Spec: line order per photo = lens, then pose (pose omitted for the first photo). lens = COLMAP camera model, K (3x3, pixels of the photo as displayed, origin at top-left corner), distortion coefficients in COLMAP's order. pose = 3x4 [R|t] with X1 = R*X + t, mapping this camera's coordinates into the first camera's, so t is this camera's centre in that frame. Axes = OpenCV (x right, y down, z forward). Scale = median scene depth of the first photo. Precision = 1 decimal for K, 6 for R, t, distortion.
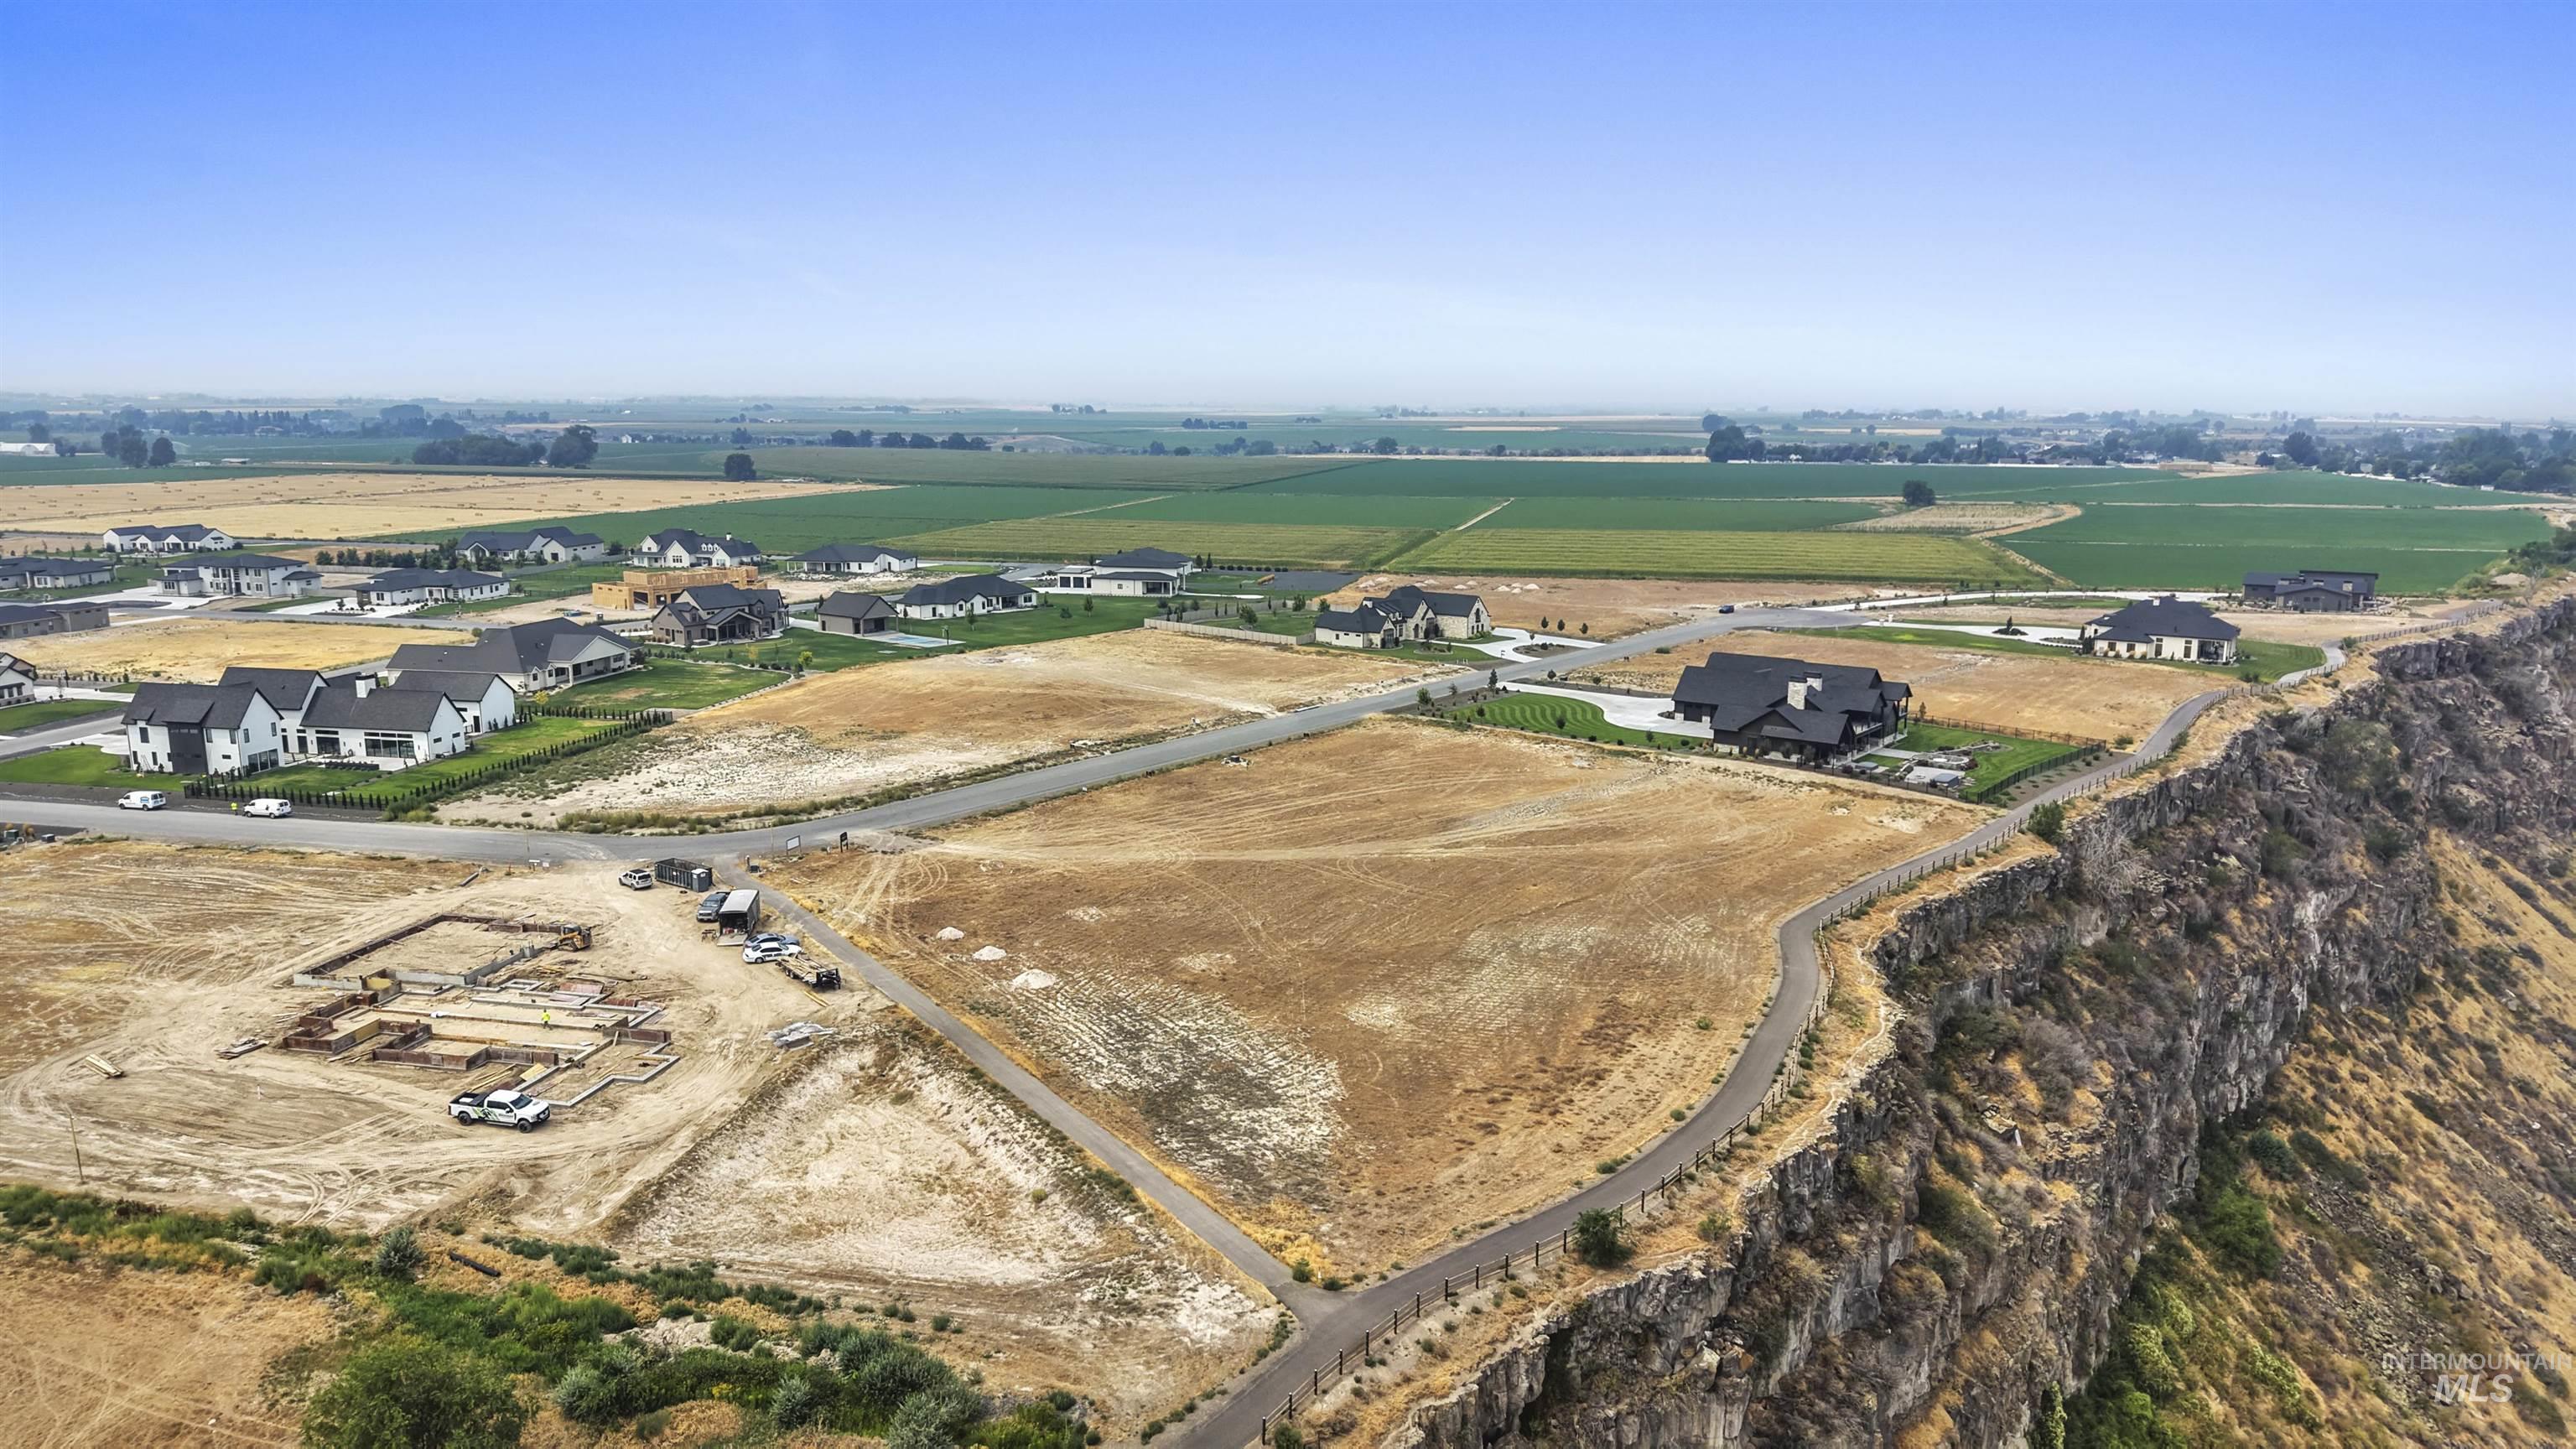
lens RADIAL K [[1714.2, 0, 1287.7], [0, 1714.2, 705.8], [0, 0, 1]] dist [0.046974, -0.050956]
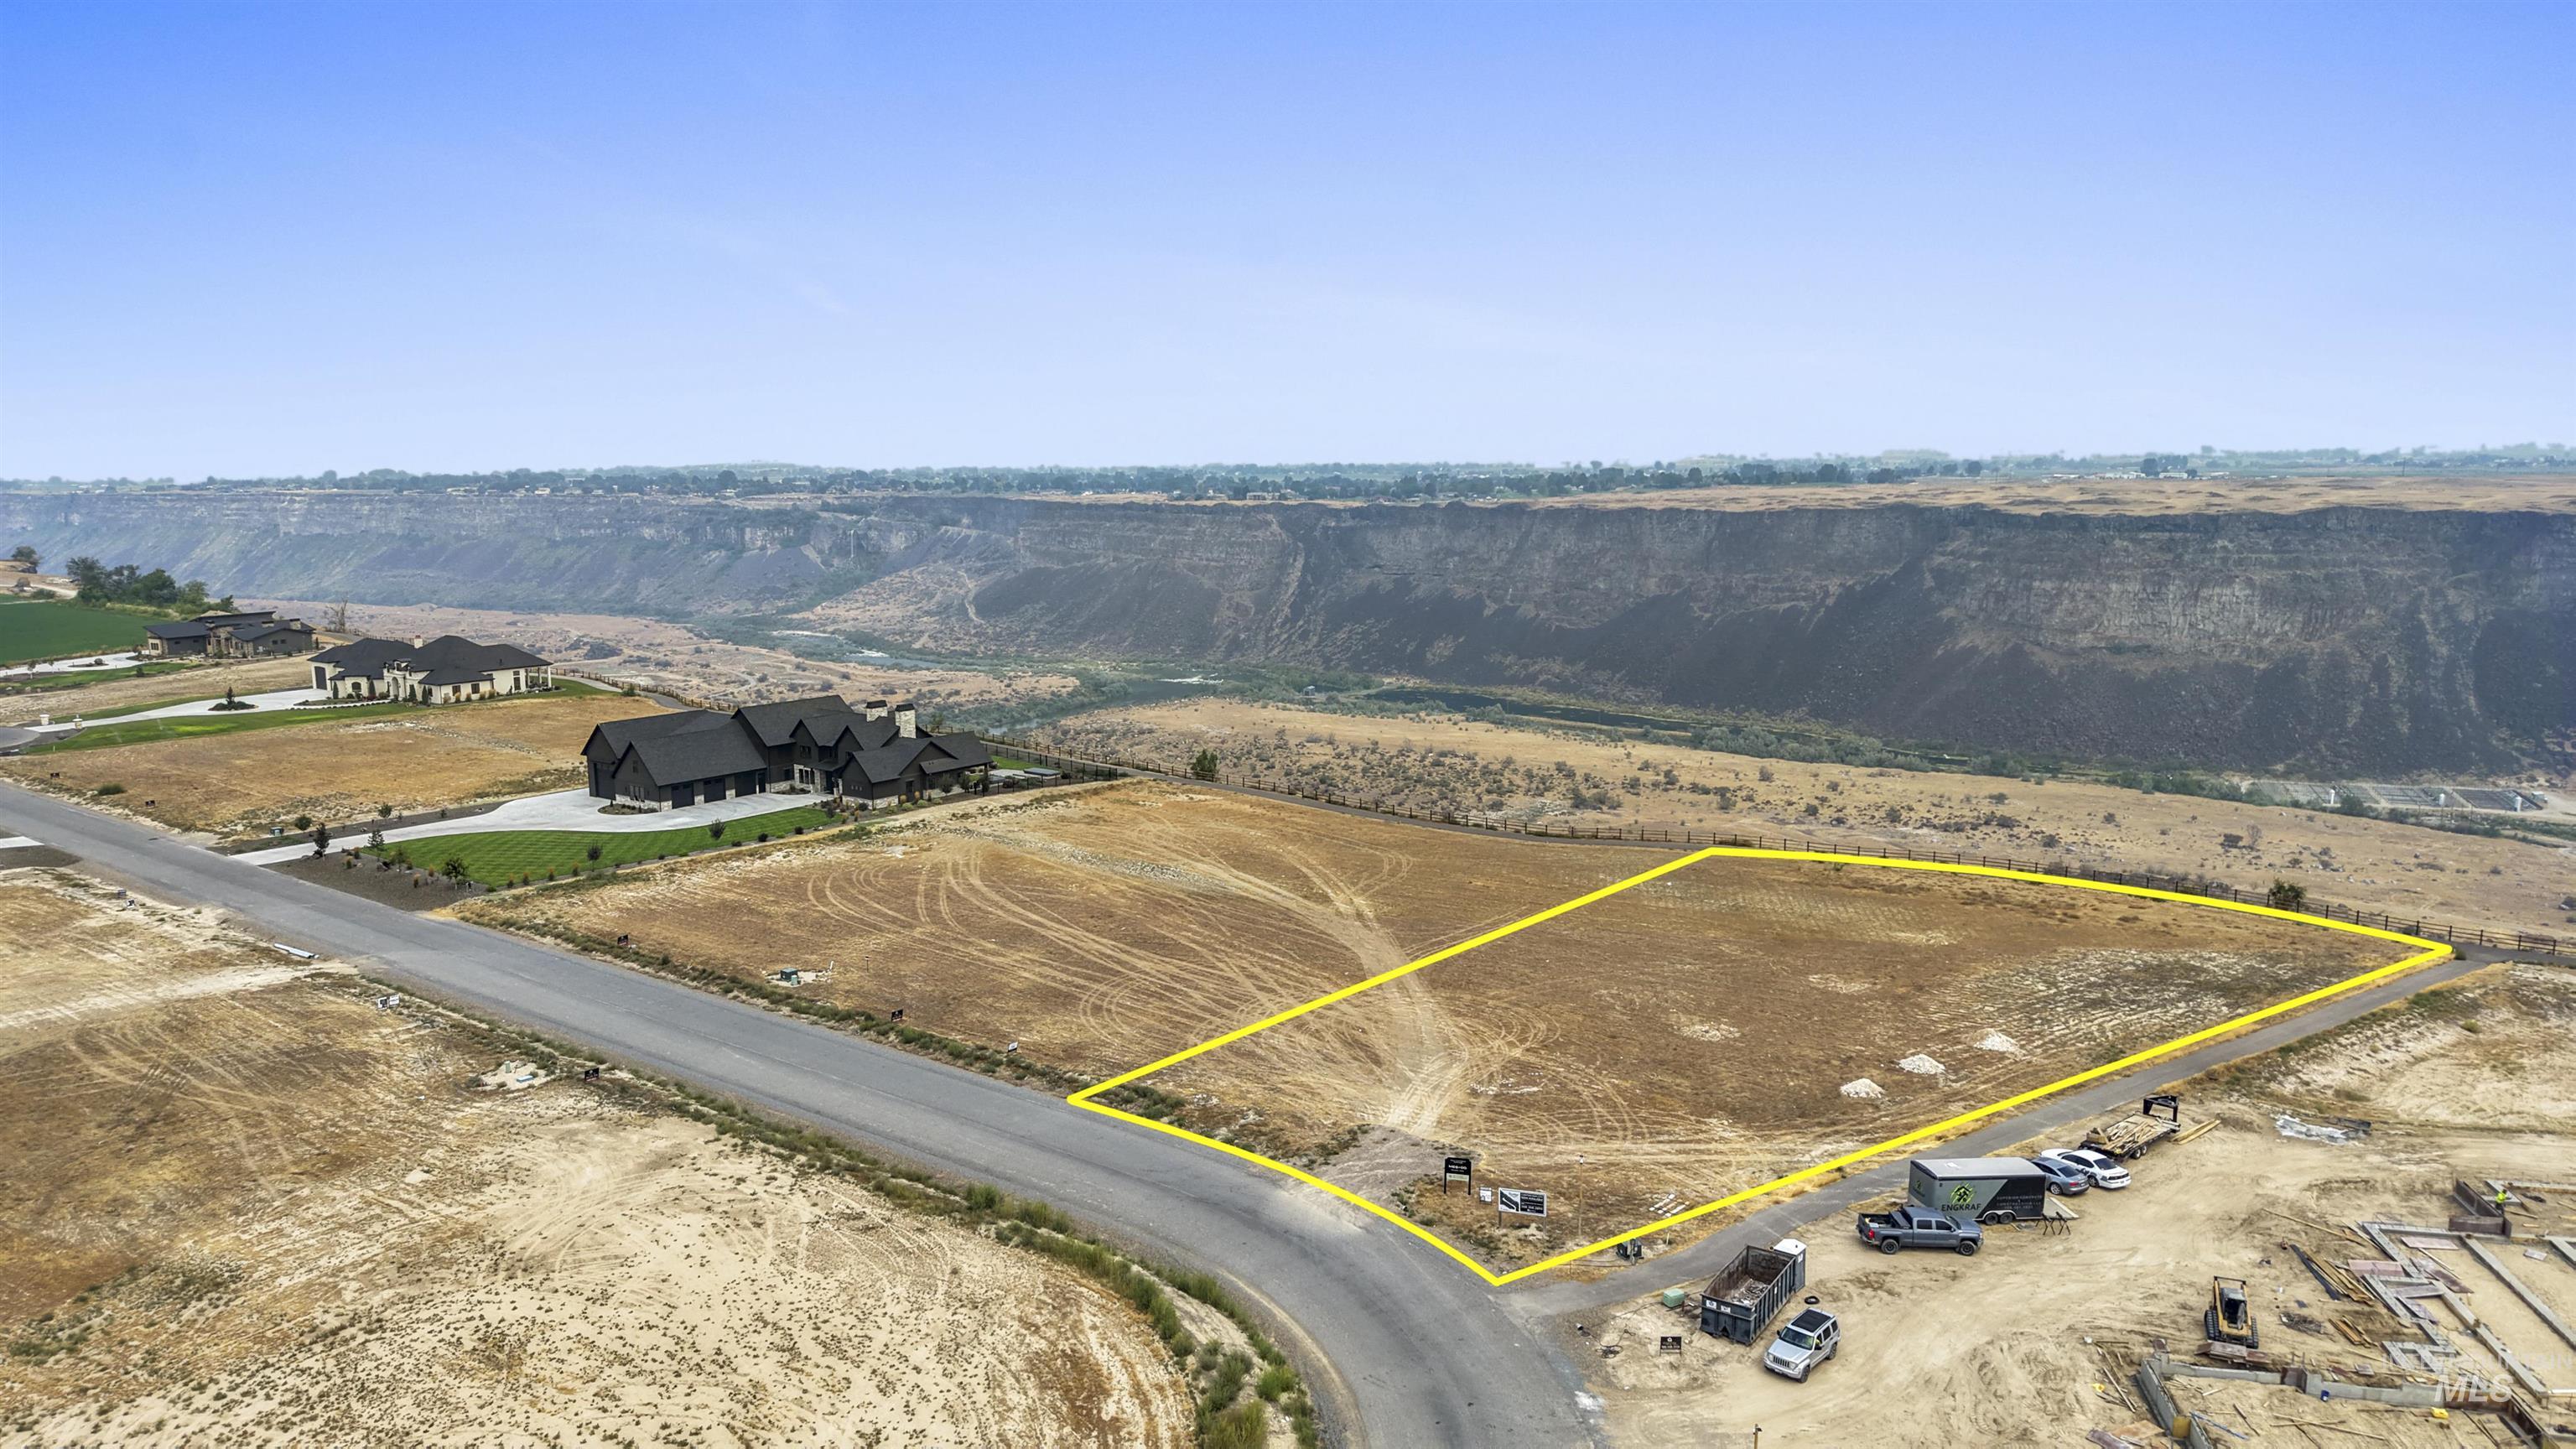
lens RADIAL K [[1714.2, 0, 1288.1], [0, 1714.2, 728.4], [0, 0, 1]] dist [0.046974, -0.050956]
pose [[-0.020633, -0.150881, 0.988337, -1.109889], [0.178444, 0.972118, 0.152130, -0.199701], [-0.983734, 0.179502, 0.006866, 1.557314]]
